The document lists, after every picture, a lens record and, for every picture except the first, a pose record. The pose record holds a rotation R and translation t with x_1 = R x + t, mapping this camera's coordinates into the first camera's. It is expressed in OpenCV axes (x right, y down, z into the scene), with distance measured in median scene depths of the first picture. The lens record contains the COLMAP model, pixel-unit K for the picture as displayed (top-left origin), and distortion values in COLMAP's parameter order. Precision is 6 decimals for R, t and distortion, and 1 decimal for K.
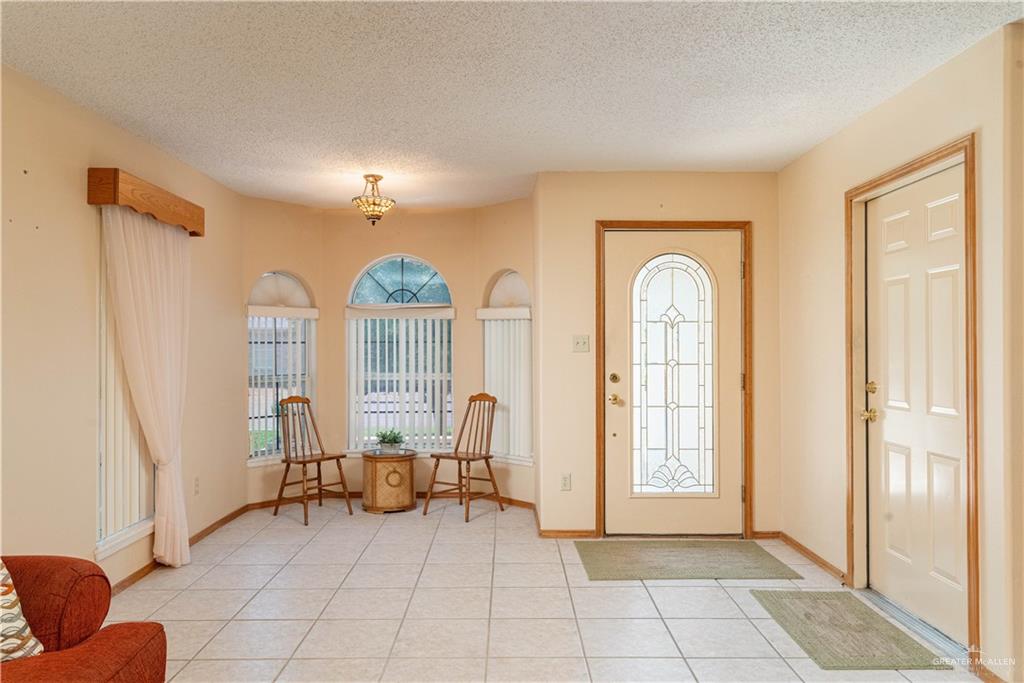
lens RADIAL K [[700.9, 0, 511.3], [0, 700.9, 340.5], [0, 0, 1]] dist [-0.005636, -0.000010]
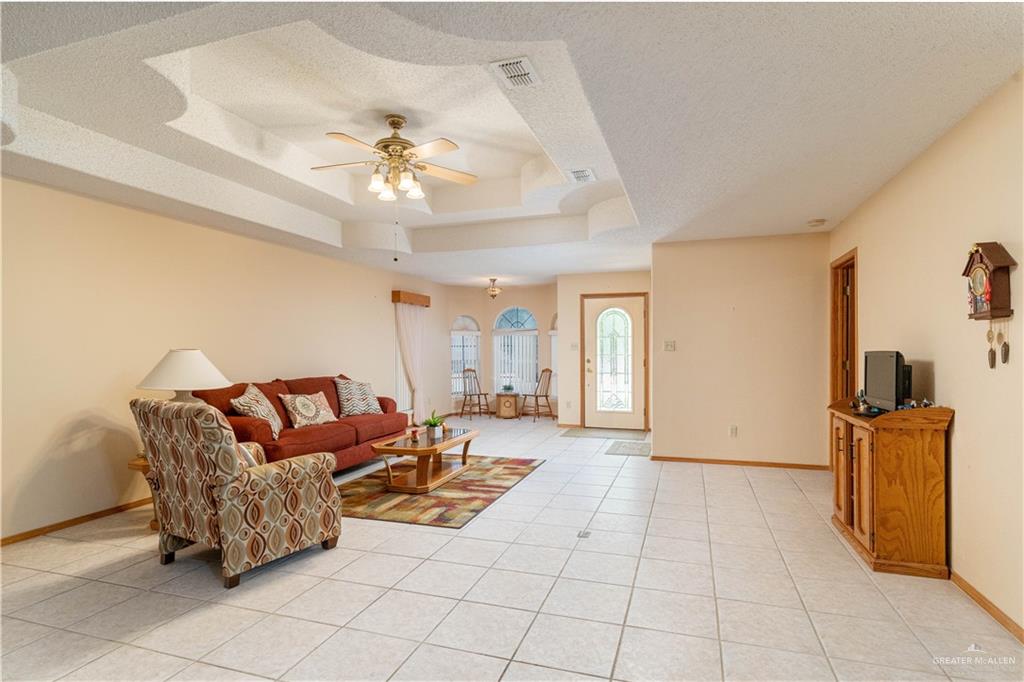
lens RADIAL K [[538.7, 0, 512.0], [0, 538.7, 345.1], [0, 0, 1]] dist [0.000207, -0.000006]
pose [[0.944987, -0.004527, -0.327078, 0.441654], [0.005884, 0.999978, 0.003160, -0.006222], [0.327056, -0.004910, 0.944992, -0.705297]]
